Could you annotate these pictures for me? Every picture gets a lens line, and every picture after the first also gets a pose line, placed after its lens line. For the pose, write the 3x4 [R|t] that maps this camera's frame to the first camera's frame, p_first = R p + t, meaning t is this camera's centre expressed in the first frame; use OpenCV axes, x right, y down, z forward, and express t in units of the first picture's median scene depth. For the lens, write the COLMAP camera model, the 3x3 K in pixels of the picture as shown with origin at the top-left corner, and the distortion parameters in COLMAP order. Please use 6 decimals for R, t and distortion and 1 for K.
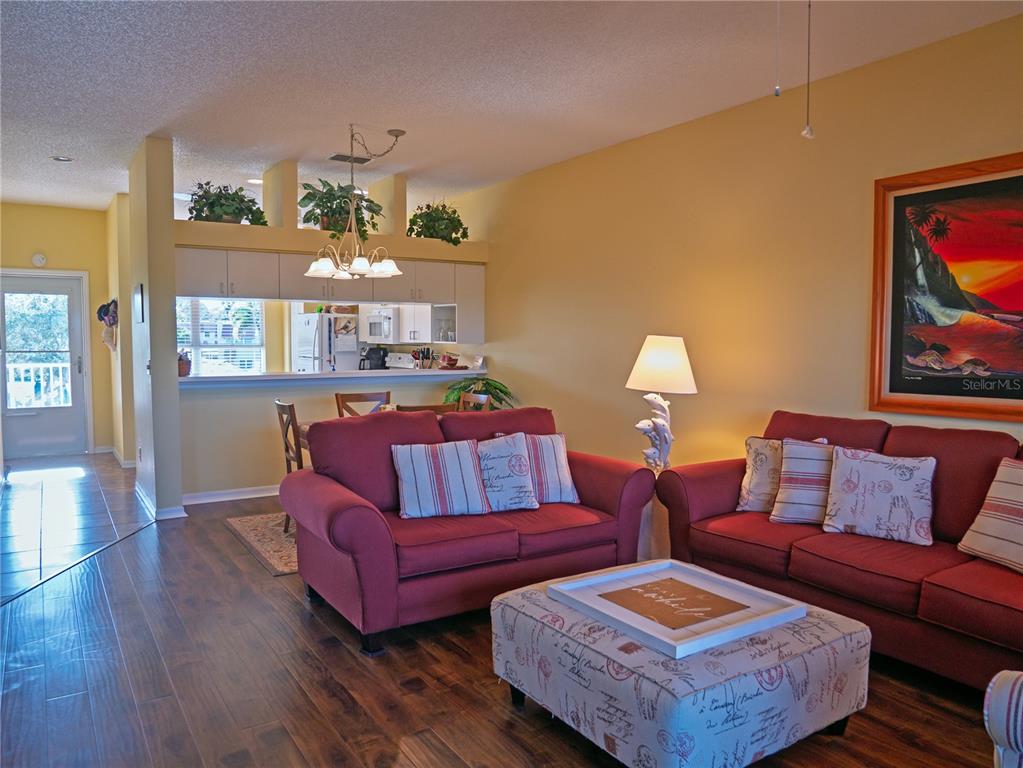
lens RADIAL K [[720.7, 0, 511.6], [0, 720.7, 381.2], [0, 0, 1]] dist [-0.049279, 0.020809]
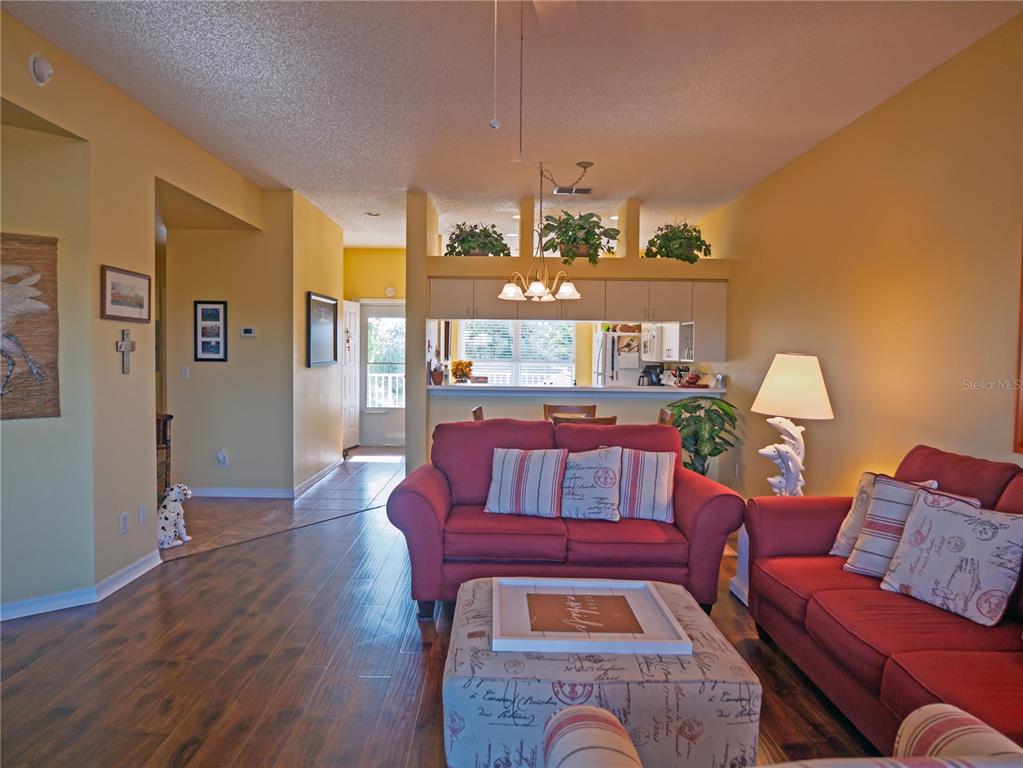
lens RADIAL K [[720.7, 0, 510.8], [0, 720.7, 384.4], [0, 0, 1]] dist [-0.049279, 0.020809]
pose [[0.844388, 0.031822, -0.534787, 0.478360], [-0.043499, 0.999011, -0.009236, -0.001834], [0.533964, 0.031062, 0.844936, 0.053203]]
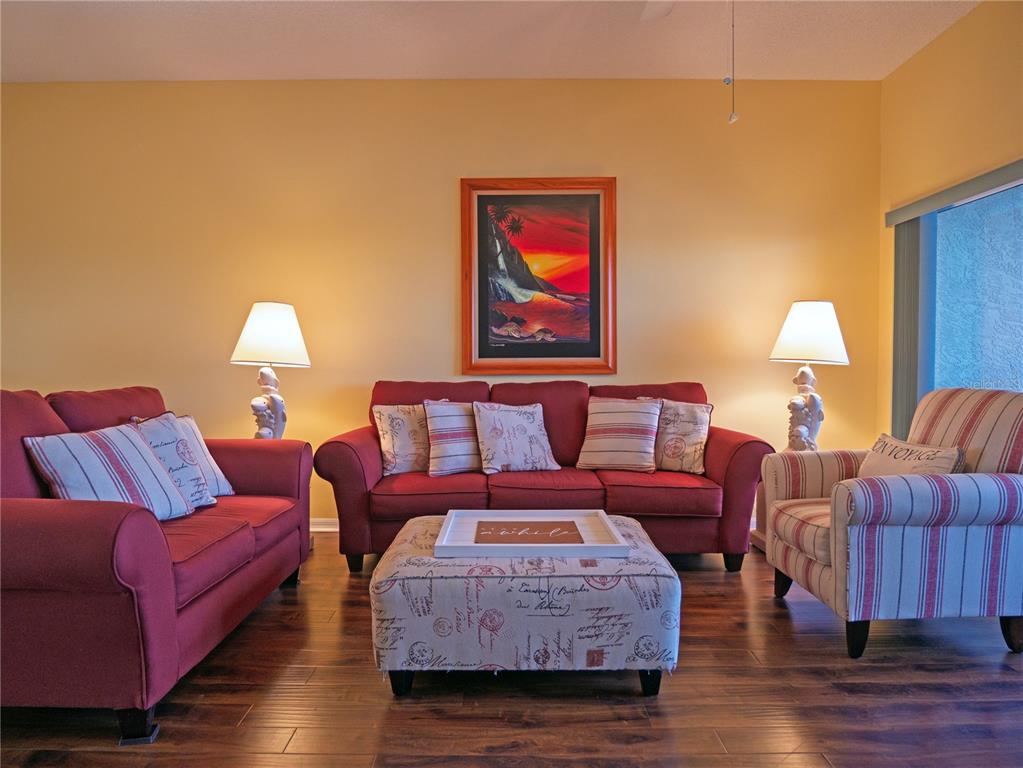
lens RADIAL K [[720.7, 0, 502.5], [0, 720.7, 383.1], [0, 0, 1]] dist [-0.049279, 0.020809]
pose [[0.556724, -0.024612, 0.830333, -0.468446], [0.049175, 0.998784, -0.003366, 0.066009], [-0.829241, 0.042706, 0.557258, 0.310065]]
